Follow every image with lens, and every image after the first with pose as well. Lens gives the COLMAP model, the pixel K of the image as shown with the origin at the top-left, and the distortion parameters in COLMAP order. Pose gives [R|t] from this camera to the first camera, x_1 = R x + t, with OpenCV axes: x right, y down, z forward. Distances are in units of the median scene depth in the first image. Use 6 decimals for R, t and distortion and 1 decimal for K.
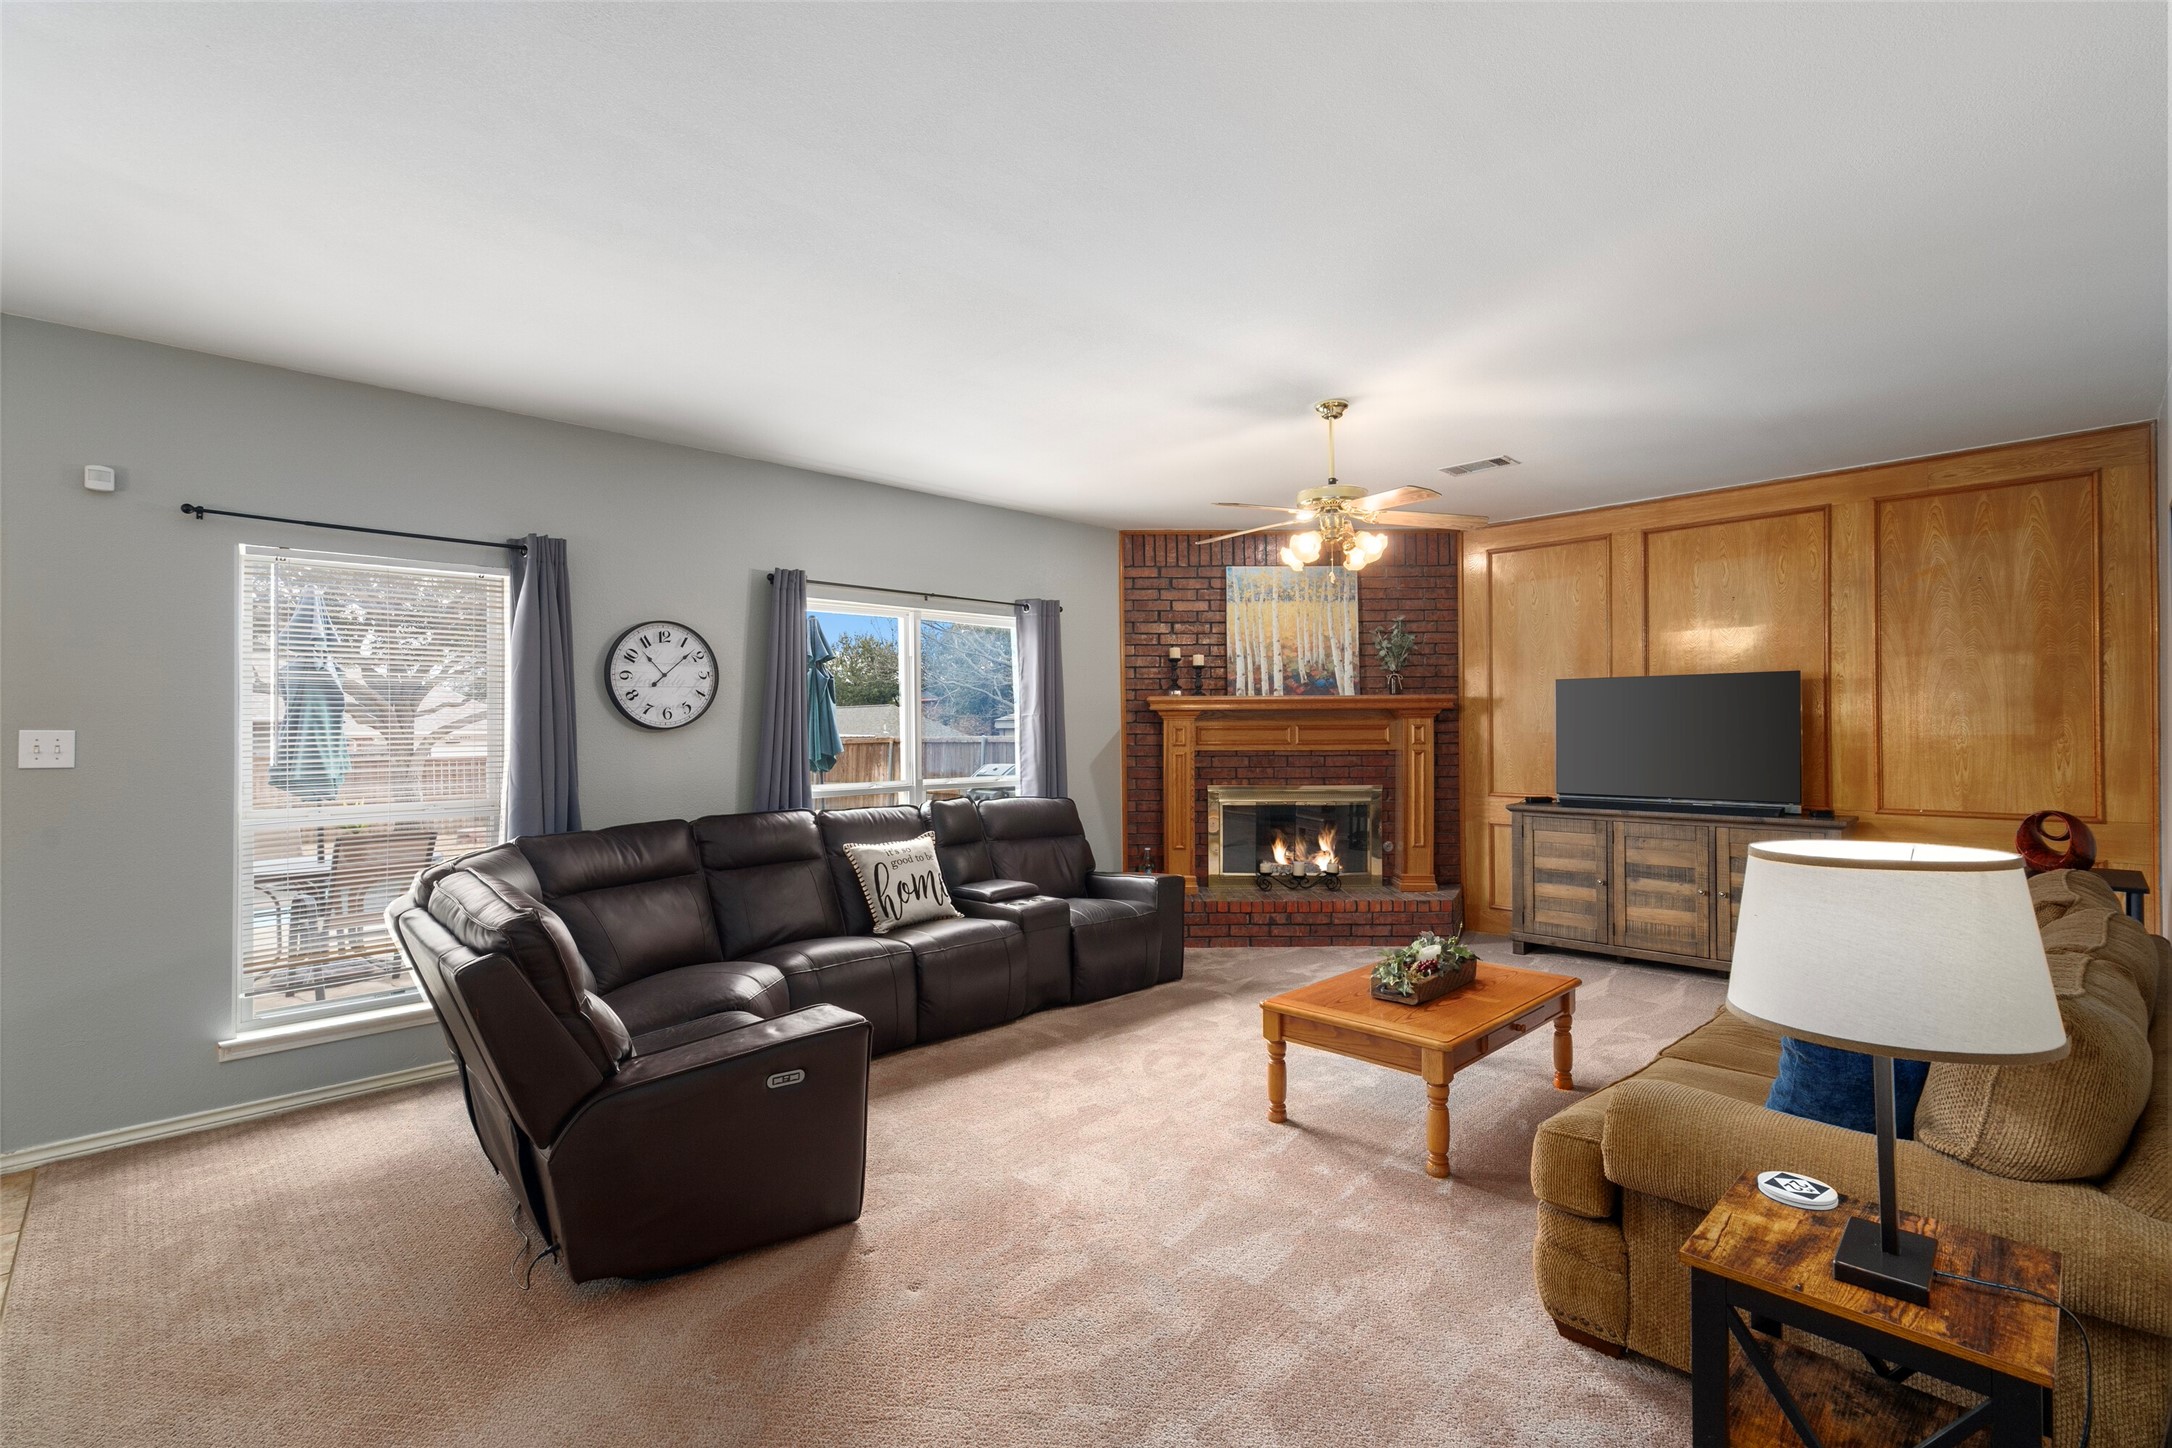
lens RADIAL K [[985.2, 0, 1086.0], [0, 985.2, 724.0], [0, 0, 1]] dist [-0.002481, 0.000007]
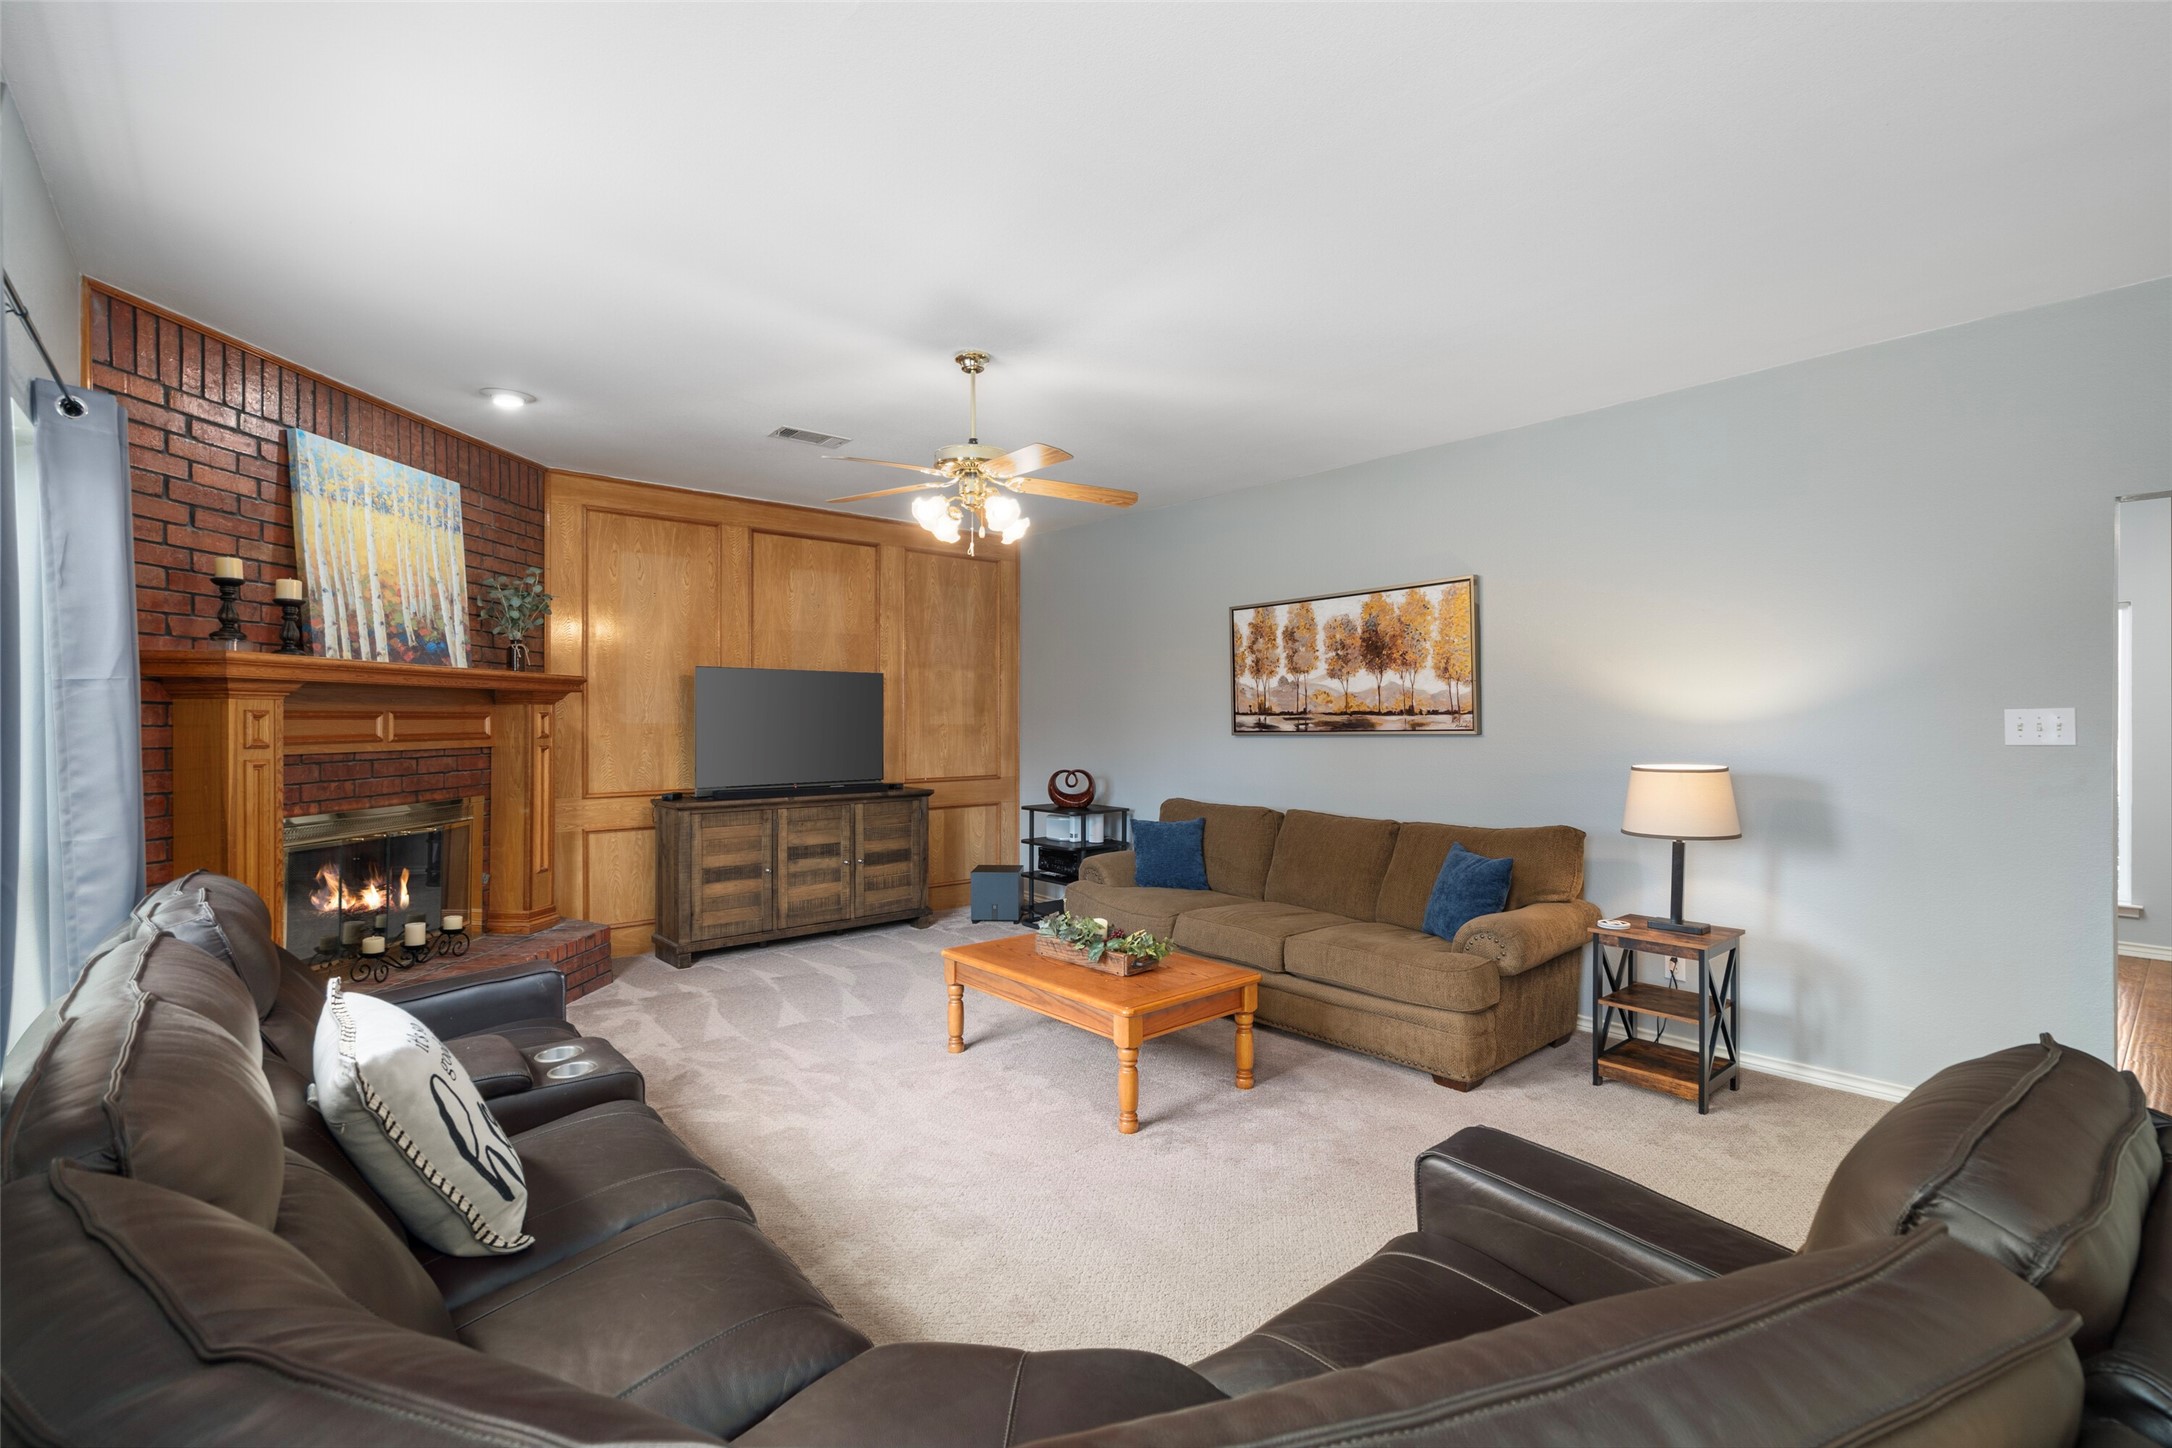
lens RADIAL K [[985.2, 0, 1086.0], [0, 985.2, 724.0], [0, 0, 1]] dist [-0.002481, 0.000007]
pose [[0.057894, -0.000589, 0.998323, -0.399313], [-0.006589, 0.999978, 0.000972, 0.005837], [-0.998301, -0.006635, 0.057888, 0.524770]]
